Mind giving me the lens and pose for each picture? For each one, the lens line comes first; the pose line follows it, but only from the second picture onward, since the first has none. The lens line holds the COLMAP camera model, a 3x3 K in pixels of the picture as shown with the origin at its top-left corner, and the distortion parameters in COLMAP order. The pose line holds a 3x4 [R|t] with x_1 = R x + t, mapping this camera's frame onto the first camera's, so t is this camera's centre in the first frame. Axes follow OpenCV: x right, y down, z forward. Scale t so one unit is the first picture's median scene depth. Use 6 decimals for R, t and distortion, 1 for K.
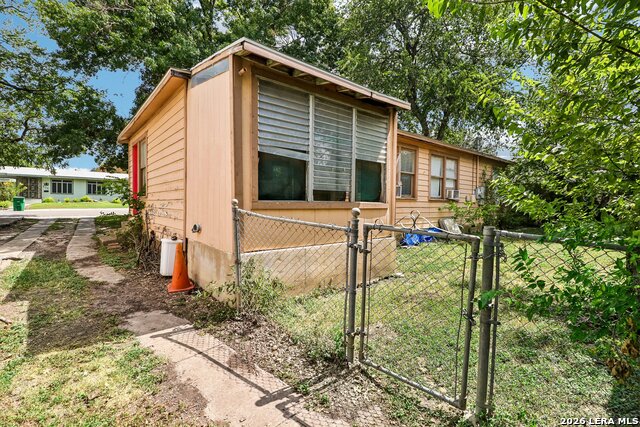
lens RADIAL K [[298.3, 0, 315.8], [0, 298.3, 211.2], [0, 0, 1]] dist [-0.009893, -0.000208]
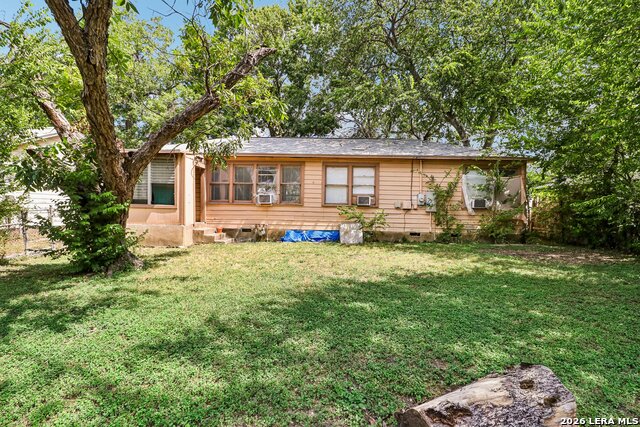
lens RADIAL K [[298.3, 0, 315.8], [0, 298.3, 211.2], [0, 0, 1]] dist [-0.009893, -0.000208]
pose [[0.751375, 0.001902, -0.659873, 1.231041], [-0.029613, 0.999086, -0.030841, 0.022894], [0.659211, 0.042714, 0.750744, 0.127152]]
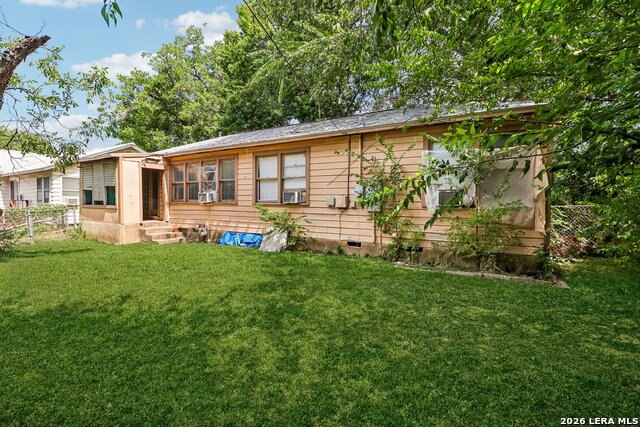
lens RADIAL K [[298.3, 0, 315.8], [0, 298.3, 211.2], [0, 0, 1]] dist [-0.009893, -0.000208]
pose [[0.333898, 0.013185, -0.942517, 1.498099], [-0.034567, 0.999401, 0.001736, -0.024910], [0.941975, 0.032000, 0.334153, 0.949465]]
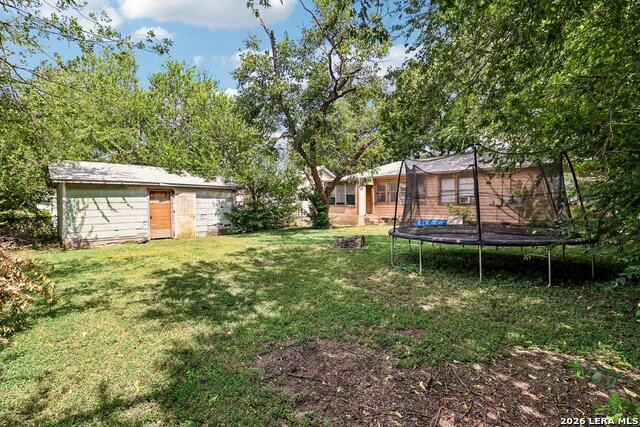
lens RADIAL K [[298.3, 0, 315.8], [0, 298.3, 211.2], [0, 0, 1]] dist [-0.009893, -0.000208]
pose [[0.087524, 0.001923, -0.996161, 2.314118], [-0.041743, 0.999127, -0.001739, 0.043773], [0.995287, 0.041735, 0.087528, 0.115866]]
